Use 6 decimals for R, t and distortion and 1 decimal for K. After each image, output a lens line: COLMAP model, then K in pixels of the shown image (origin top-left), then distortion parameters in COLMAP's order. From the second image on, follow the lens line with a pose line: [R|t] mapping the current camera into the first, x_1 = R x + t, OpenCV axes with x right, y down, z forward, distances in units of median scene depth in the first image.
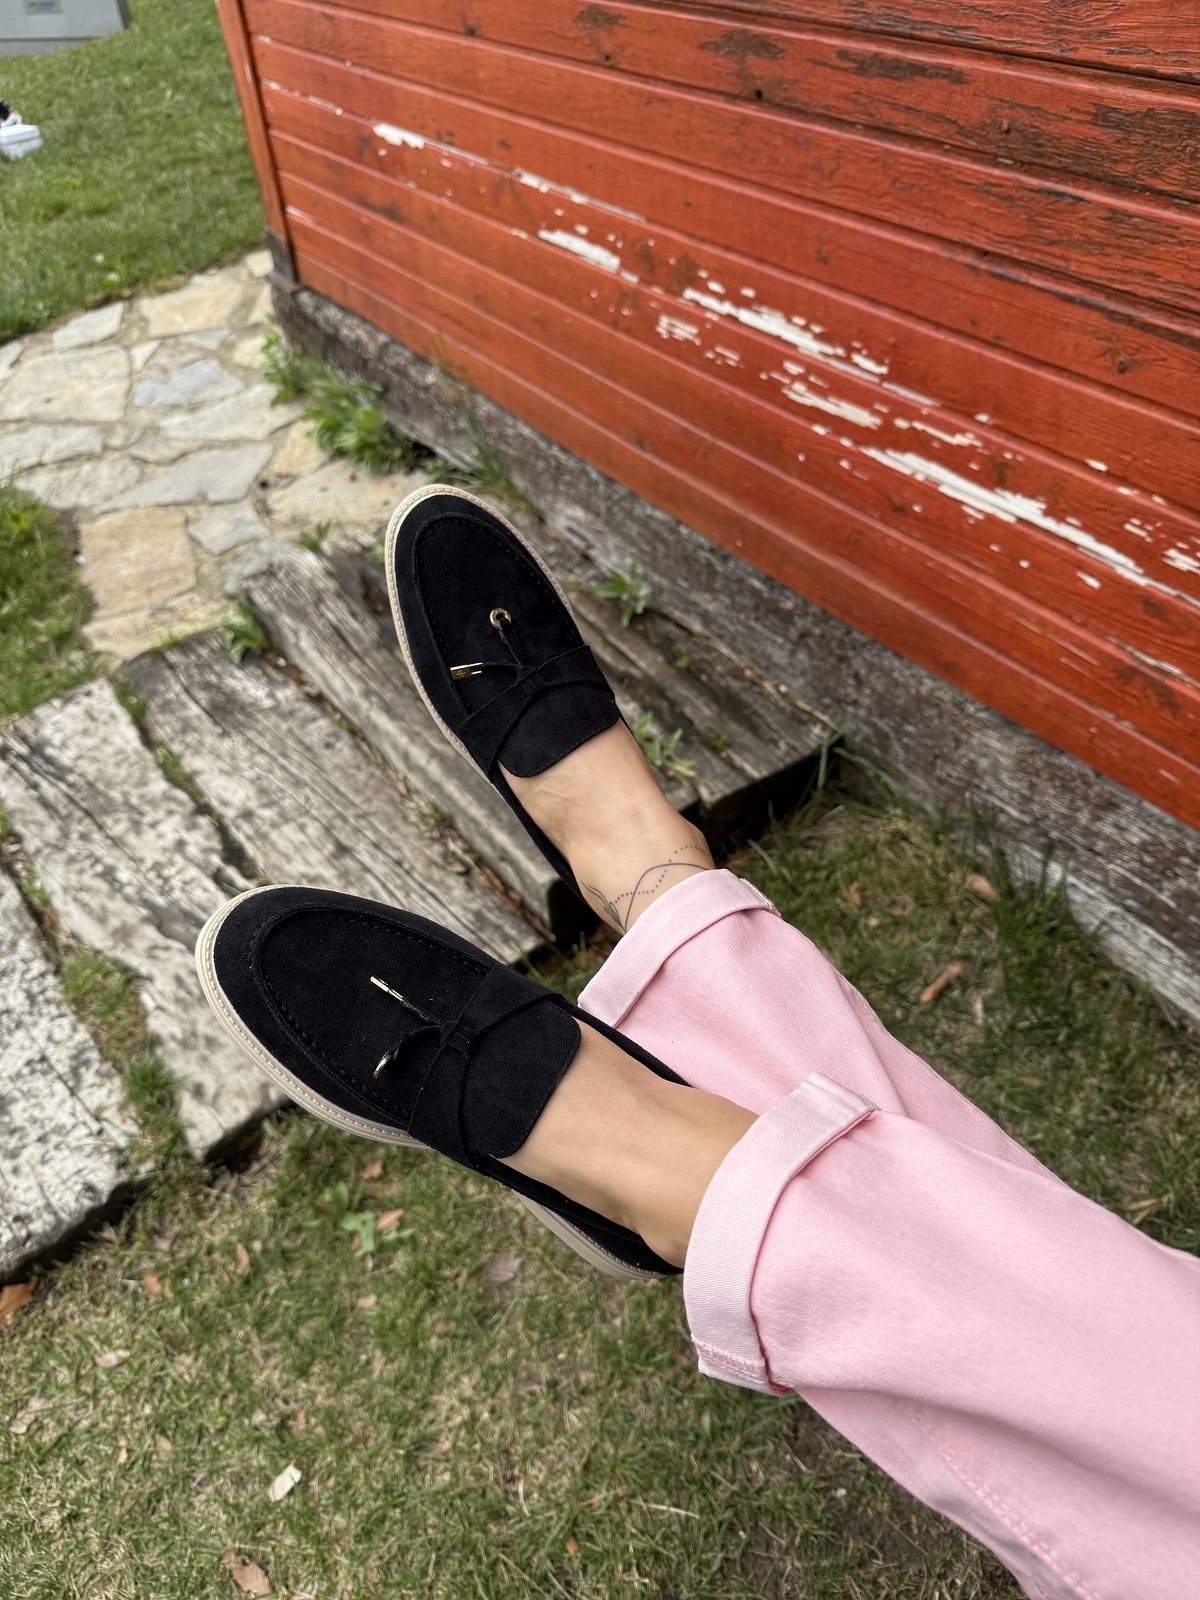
lens RADIAL K [[1153.5, 0, 607.5], [0, 1153.5, 807.5], [0, 0, 1]] dist [-0.004400, -0.013271]
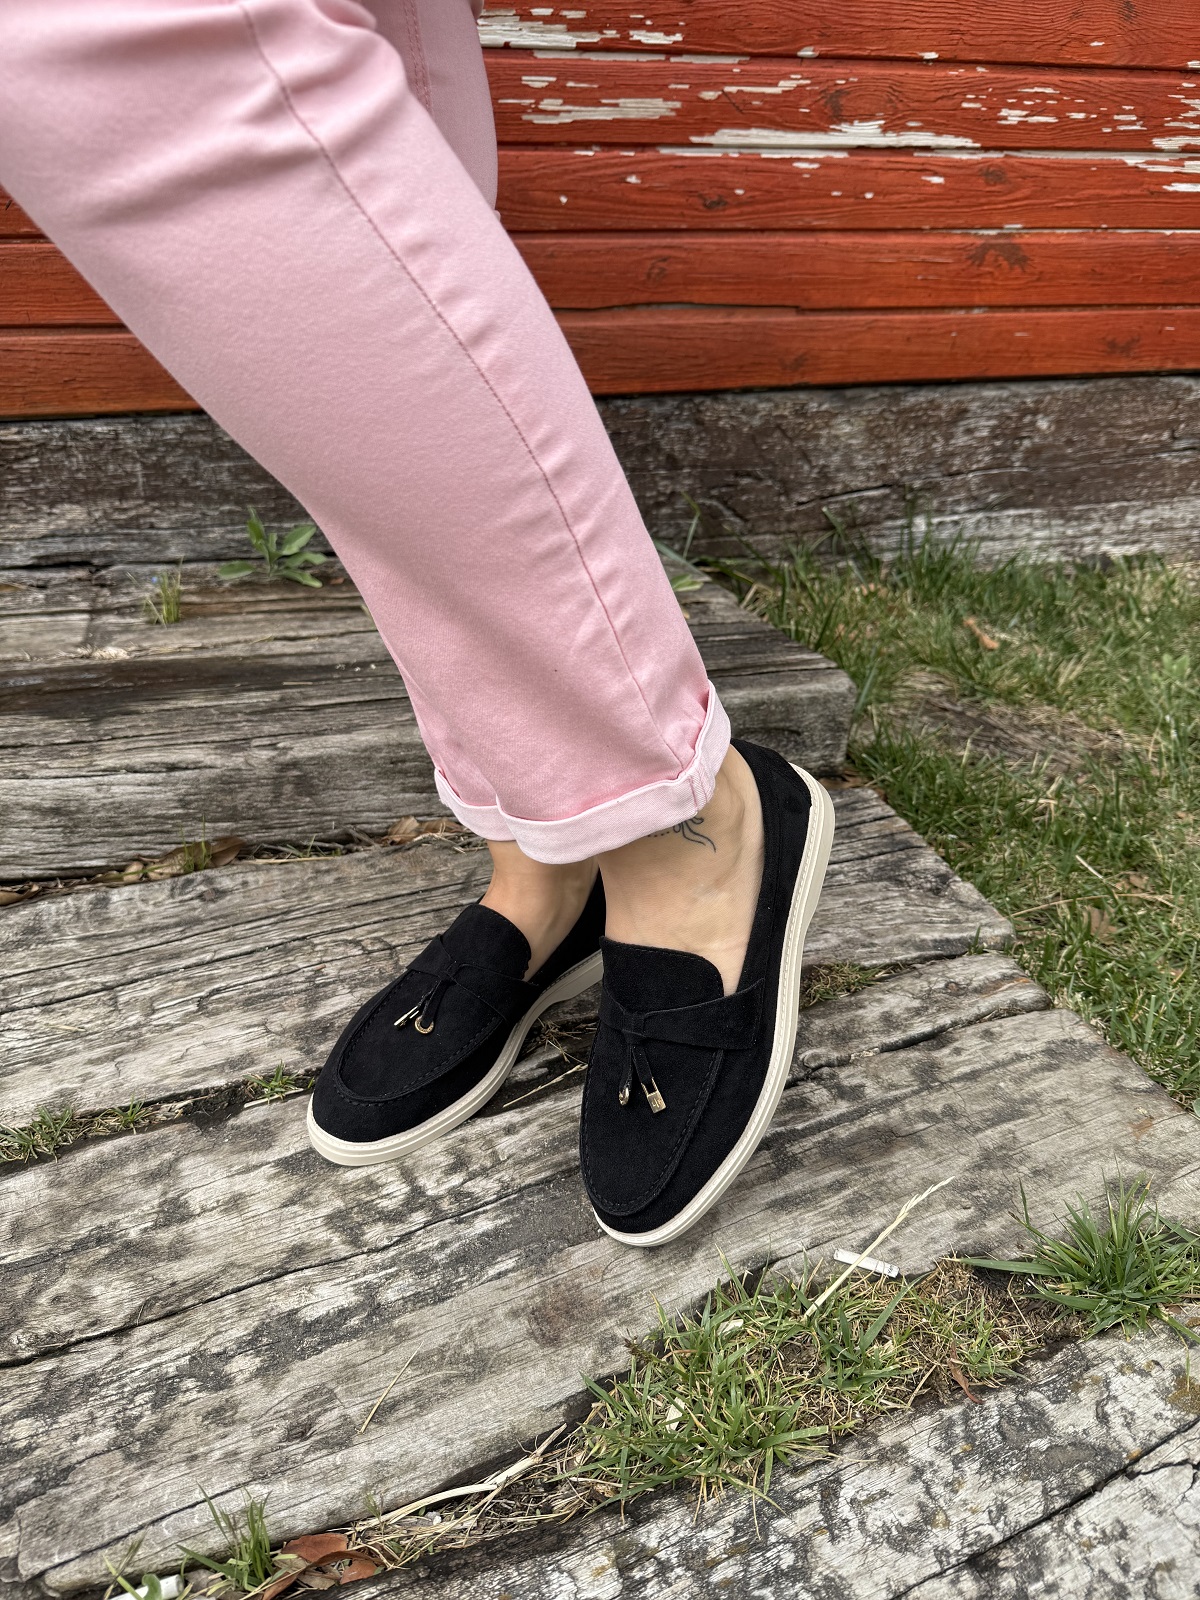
lens RADIAL K [[1153.5, 0, 595.5], [0, 1153.5, 802.0], [0, 0, 1]] dist [-0.004400, -0.013271]
pose [[0.336692, -0.391039, 0.856579, -0.697956], [0.621656, 0.775570, 0.109705, -0.046856], [-0.707236, 0.495561, 0.504219, 0.786695]]
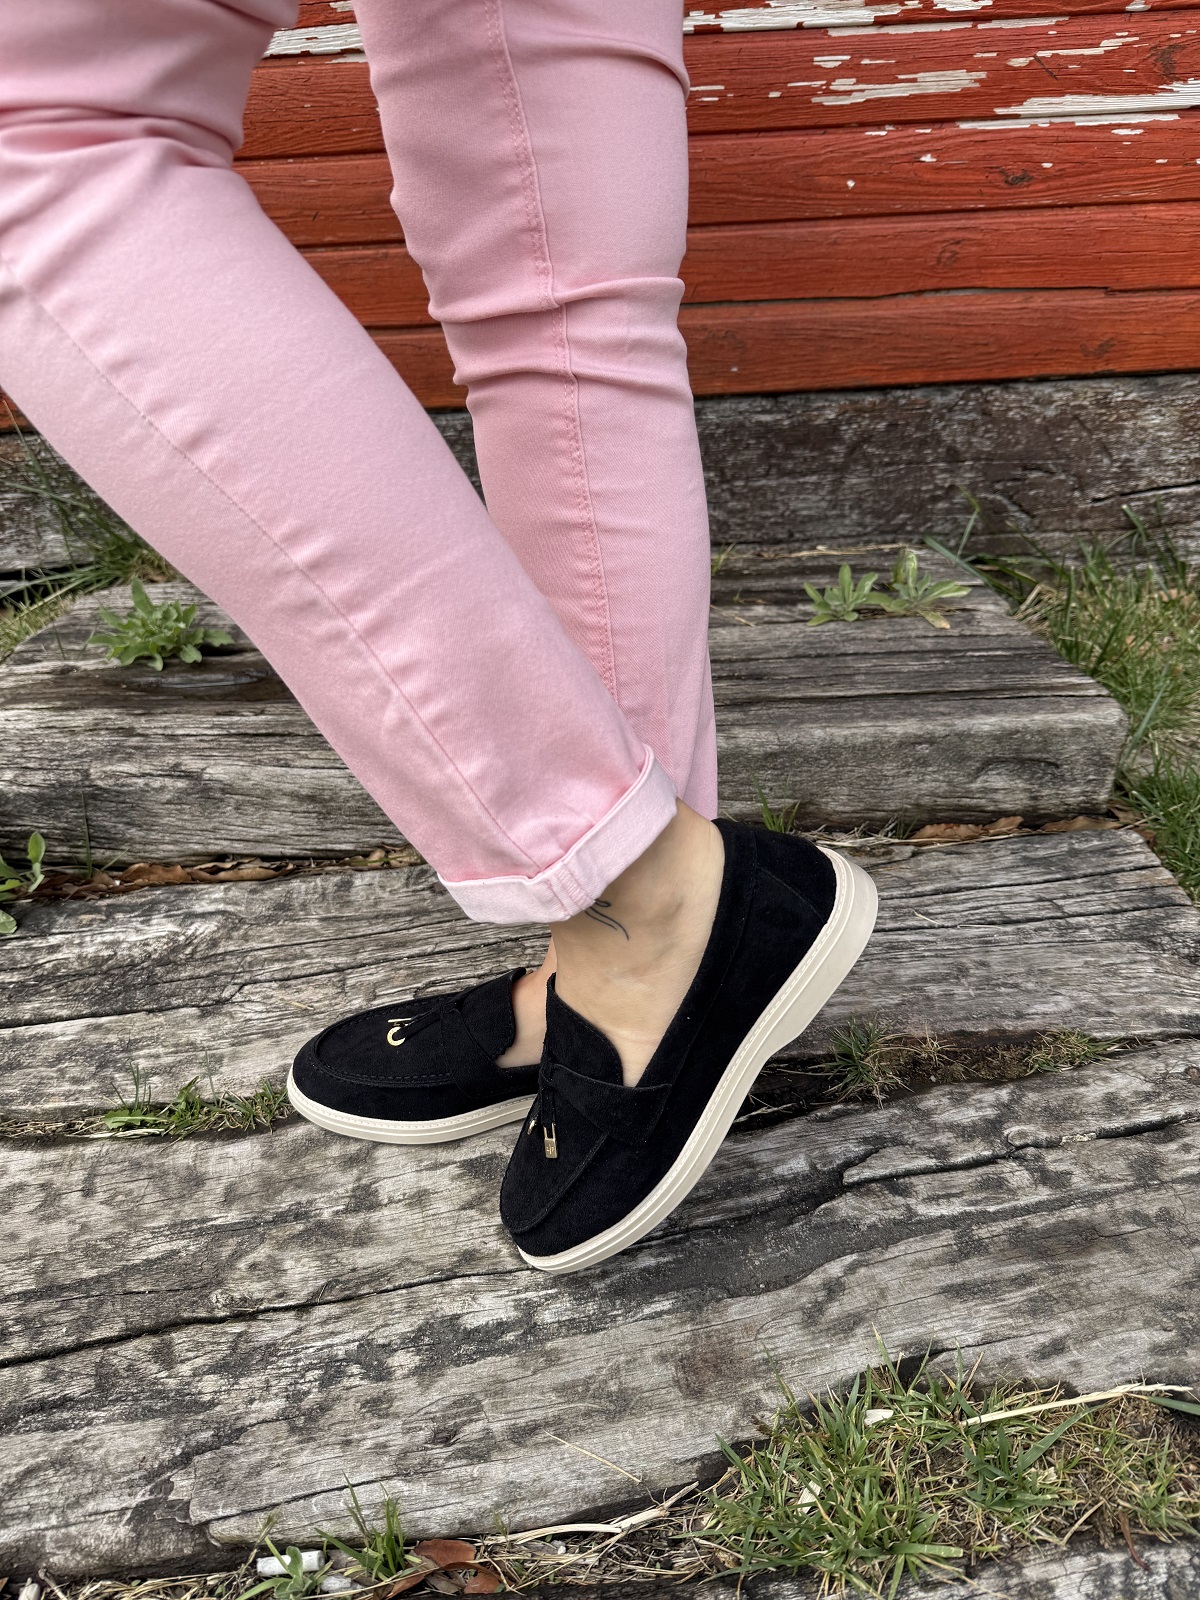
lens RADIAL K [[1153.5, 0, 594.0], [0, 1153.5, 801.3], [0, 0, 1]] dist [-0.004400, -0.013271]
pose [[0.559655, -0.382388, 0.735231, -0.670944], [0.573940, 0.818823, -0.011017, -0.050975], [-0.597812, 0.428145, 0.677727, 0.757049]]
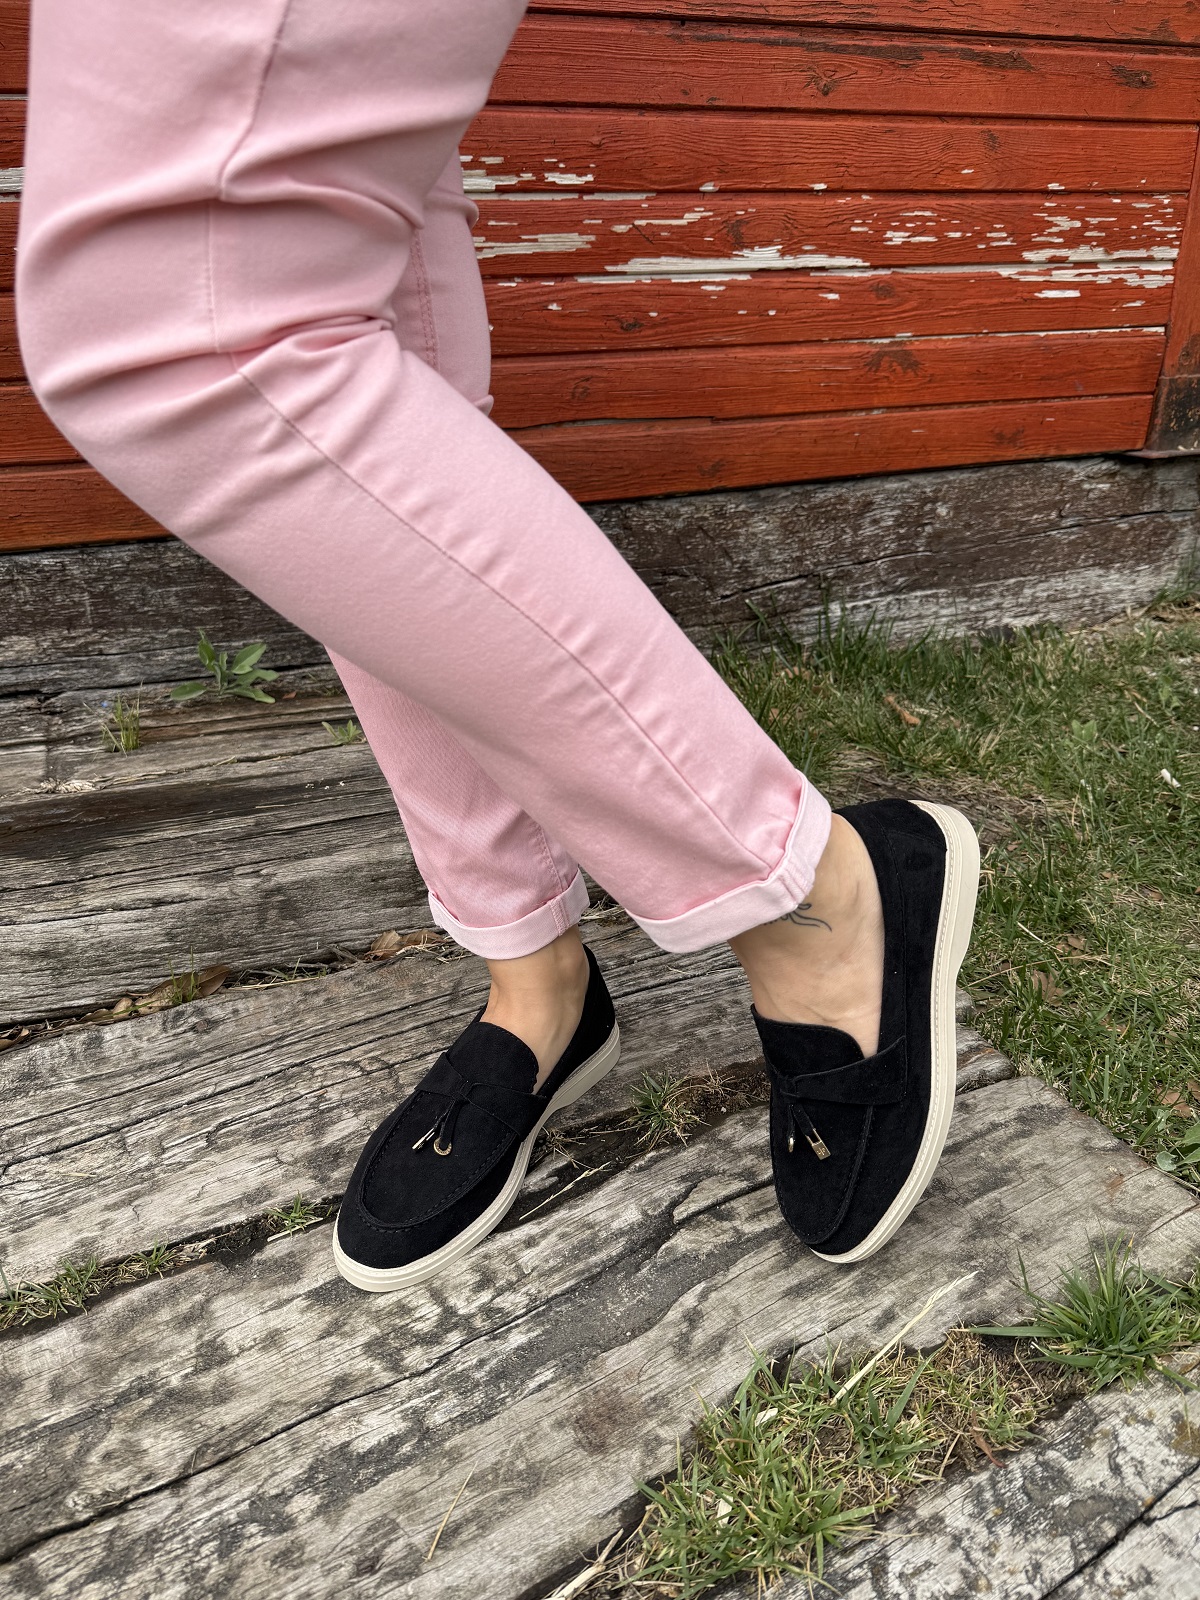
lens RADIAL K [[1153.5, 0, 598.1], [0, 1153.5, 796.9], [0, 0, 1]] dist [-0.004400, -0.013271]
pose [[0.245848, -0.356123, 0.901518, -0.723135], [0.660374, 0.742361, 0.113165, -0.086249], [-0.709552, 0.567518, 0.417682, 0.784208]]
